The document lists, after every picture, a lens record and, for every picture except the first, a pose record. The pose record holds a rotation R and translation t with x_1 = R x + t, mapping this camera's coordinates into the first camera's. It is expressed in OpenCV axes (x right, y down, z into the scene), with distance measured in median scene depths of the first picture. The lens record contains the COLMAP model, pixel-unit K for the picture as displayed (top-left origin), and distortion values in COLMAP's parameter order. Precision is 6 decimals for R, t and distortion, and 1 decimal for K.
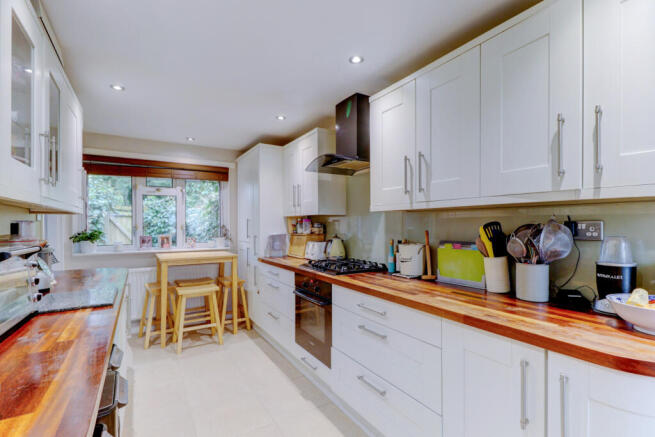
lens RADIAL K [[304.1, 0, 327.5], [0, 304.1, 218.5], [0, 0, 1]] dist [0.001203, 0.000122]
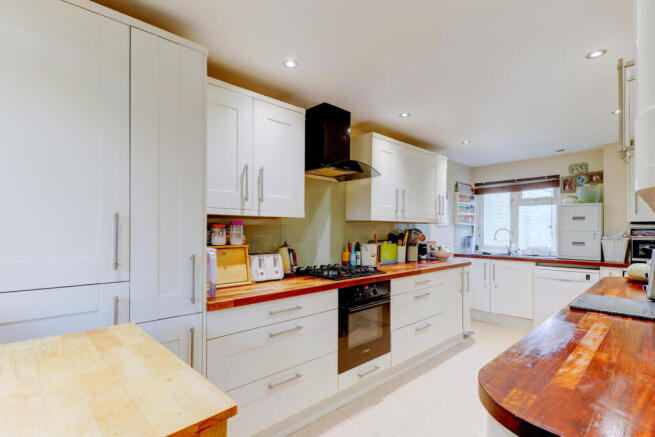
lens RADIAL K [[307.8, 0, 326.9], [0, 307.8, 233.6], [0, 0, 1]] dist [0.000996, 0.000104]
pose [[-0.211489, 0.007713, 0.977350, -0.838073], [-0.004391, 0.999951, -0.008842, 0.037949], [-0.977370, -0.006161, -0.211445, 1.127647]]
